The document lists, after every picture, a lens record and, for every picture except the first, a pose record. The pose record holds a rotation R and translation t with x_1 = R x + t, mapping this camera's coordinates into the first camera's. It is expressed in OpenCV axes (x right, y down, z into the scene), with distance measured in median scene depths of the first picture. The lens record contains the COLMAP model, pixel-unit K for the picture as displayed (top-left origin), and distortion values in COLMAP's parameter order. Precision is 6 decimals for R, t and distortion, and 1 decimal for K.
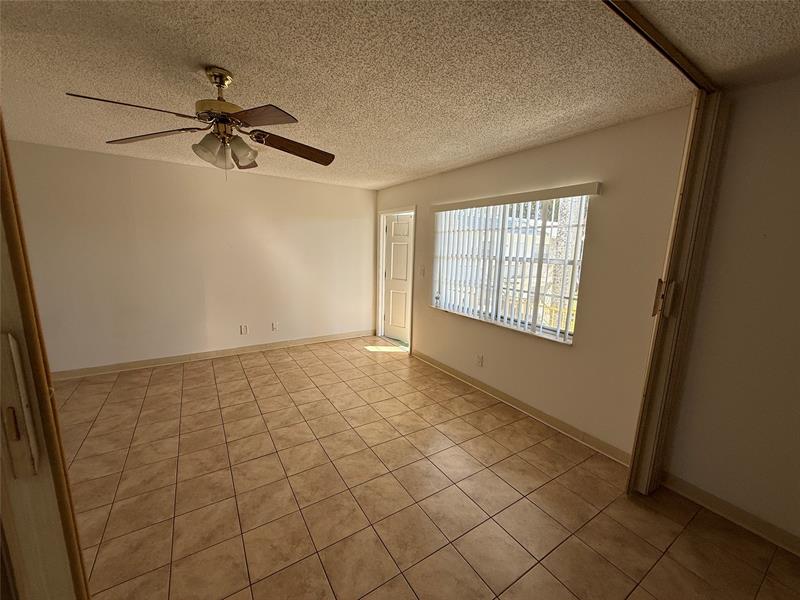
lens RADIAL K [[317.9, 0, 402.2], [0, 317.9, 302.8], [0, 0, 1]] dist [-0.000454, -0.000512]
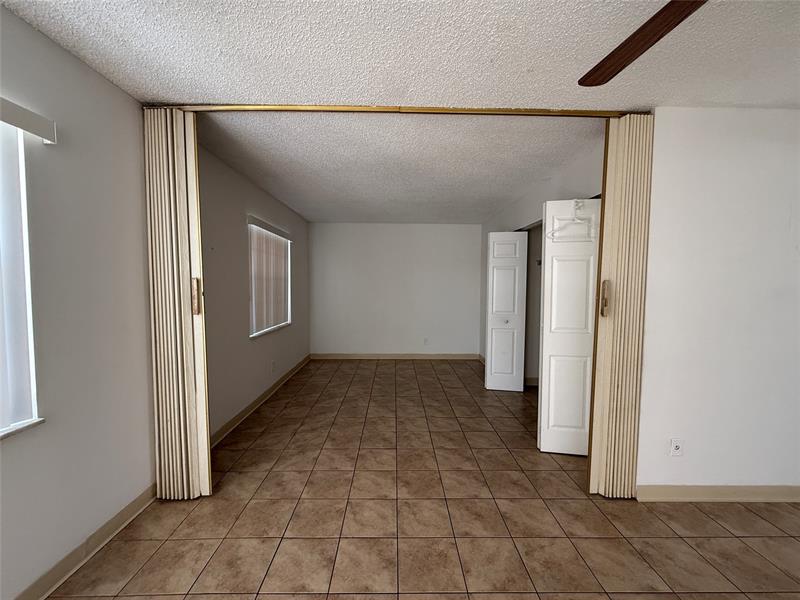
lens RADIAL K [[317.9, 0, 399.8], [0, 317.9, 298.8], [0, 0, 1]] dist [-0.000454, -0.000512]
pose [[-0.844197, -0.062619, 0.532364, -0.219539], [0.062675, 0.974810, 0.214048, -0.131179], [-0.532357, 0.214065, -0.819007, 1.055244]]
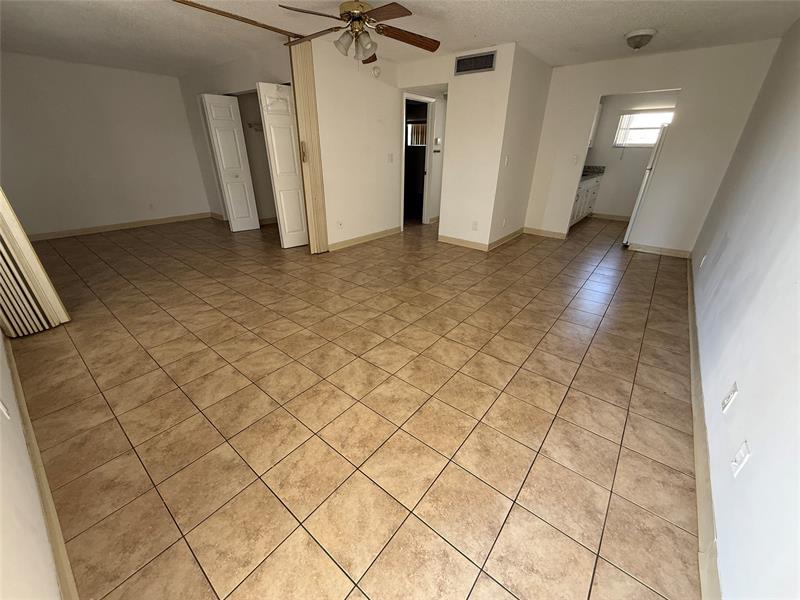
lens RADIAL K [[317.9, 0, 398.4], [0, 317.9, 302.6], [0, 0, 1]] dist [-0.000454, -0.000512]
pose [[-0.951254, 0.095747, -0.293170, -0.151024], [-0.093027, 0.817234, 0.568748, -0.242476], [0.294044, 0.568296, -0.768490, 1.804439]]
